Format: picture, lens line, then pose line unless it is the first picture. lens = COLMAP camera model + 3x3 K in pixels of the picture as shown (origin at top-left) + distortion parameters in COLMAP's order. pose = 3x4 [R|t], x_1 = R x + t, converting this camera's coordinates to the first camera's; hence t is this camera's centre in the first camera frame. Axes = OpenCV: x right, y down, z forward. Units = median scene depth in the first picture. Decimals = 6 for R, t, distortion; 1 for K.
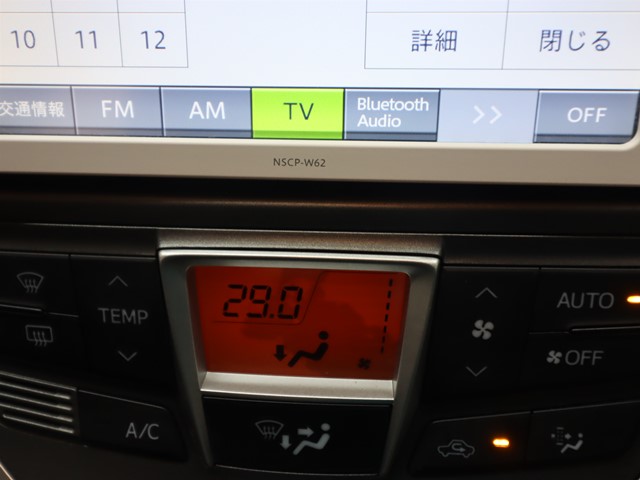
lens RADIAL K [[576.3, 0, 320.6], [0, 576.3, 240.2], [0, 0, 1]] dist [0.010638, 0.006644]
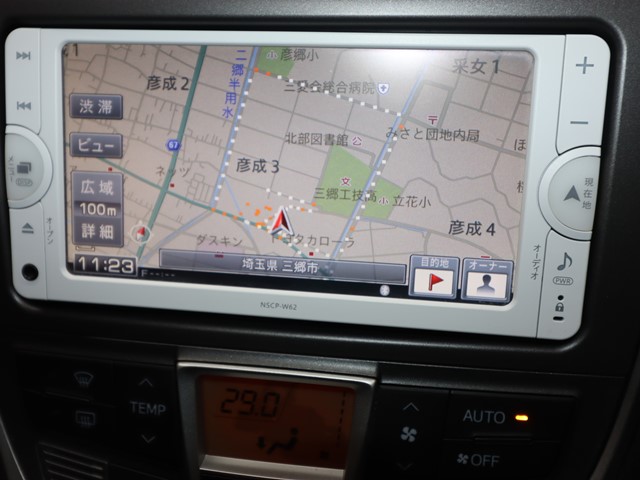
lens RADIAL K [[576.3, 0, 318.7], [0, 576.3, 240.0], [0, 0, 1]] dist [0.010638, 0.006644]
pose [[0.997915, 0.040878, -0.049952, 0.113491], [-0.047341, 0.989587, -0.135929, -0.096354], [0.043875, 0.138010, 0.989459, -0.387948]]
